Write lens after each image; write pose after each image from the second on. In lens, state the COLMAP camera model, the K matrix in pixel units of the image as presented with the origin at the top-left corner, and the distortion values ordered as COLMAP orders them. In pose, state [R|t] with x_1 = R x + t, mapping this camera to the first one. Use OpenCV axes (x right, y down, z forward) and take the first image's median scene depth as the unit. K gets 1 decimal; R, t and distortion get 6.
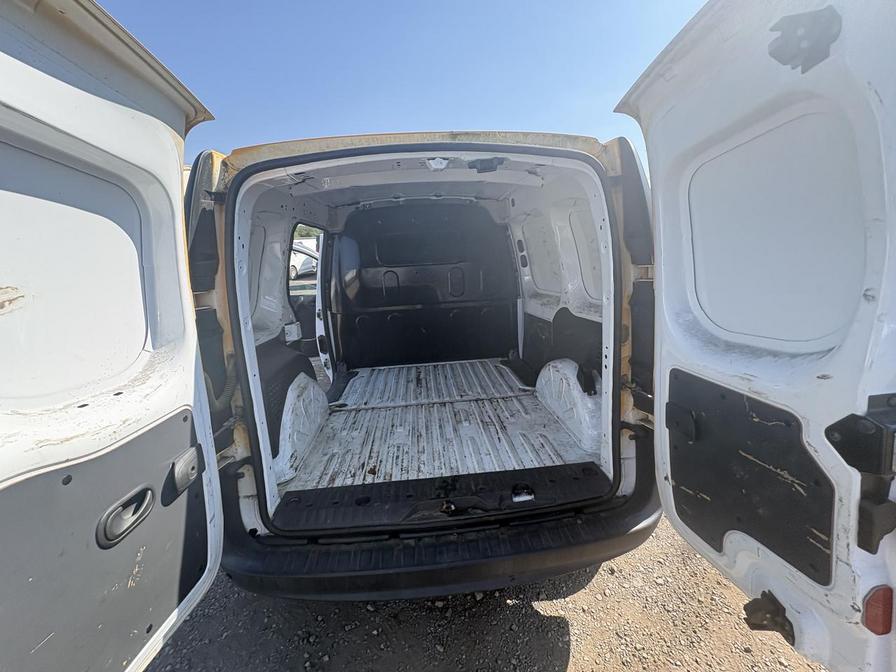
lens RADIAL K [[355.9, 0, 447.5], [0, 355.9, 337.9], [0, 0, 1]] dist [0.004259, -0.001455]
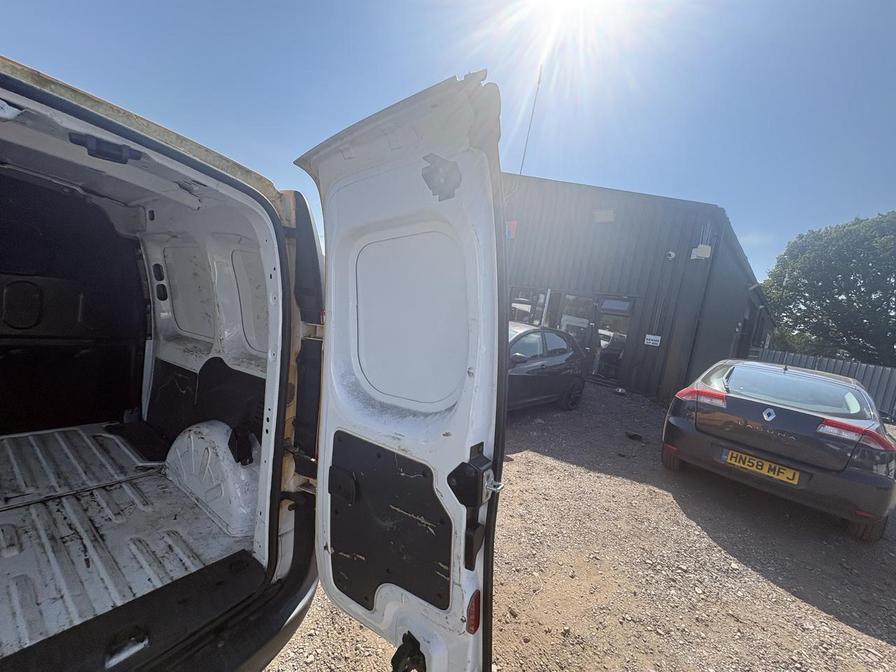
lens RADIAL K [[355.9, 0, 442.4], [0, 355.9, 335.5], [0, 0, 1]] dist [0.004259, -0.001455]
pose [[0.629415, 0.094418, 0.771312, 0.018799], [0.005427, 0.992032, -0.125865, -0.041548], [-0.777050, 0.083407, 0.623888, 0.101891]]
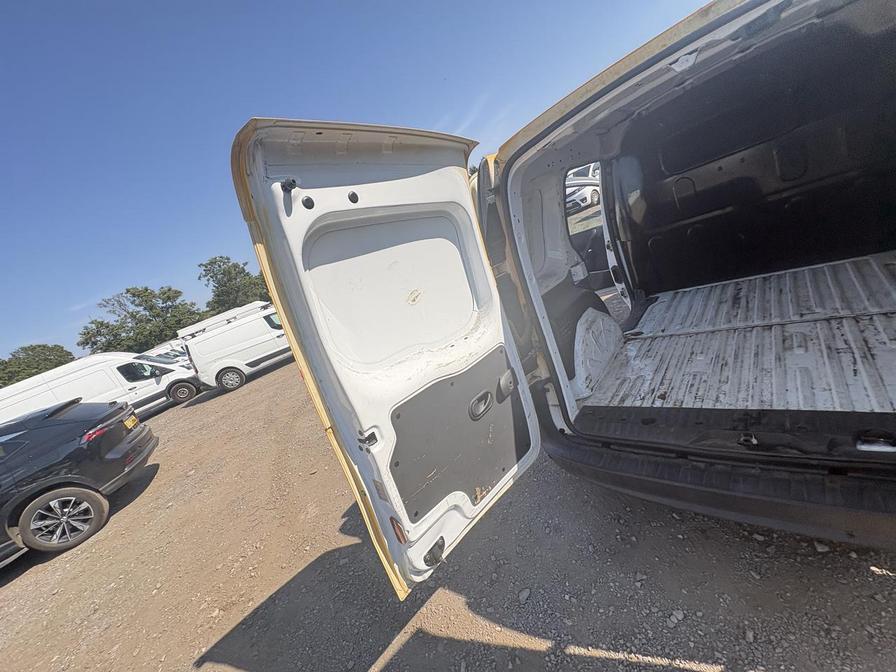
lens RADIAL K [[355.9, 0, 444.8], [0, 355.9, 343.4], [0, 0, 1]] dist [0.004259, -0.001455]
pose [[0.654338, -0.021322, -0.755901, 0.193133], [0.189012, 0.972486, 0.136185, -0.045509], [0.732199, -0.231985, 0.640365, -0.112167]]
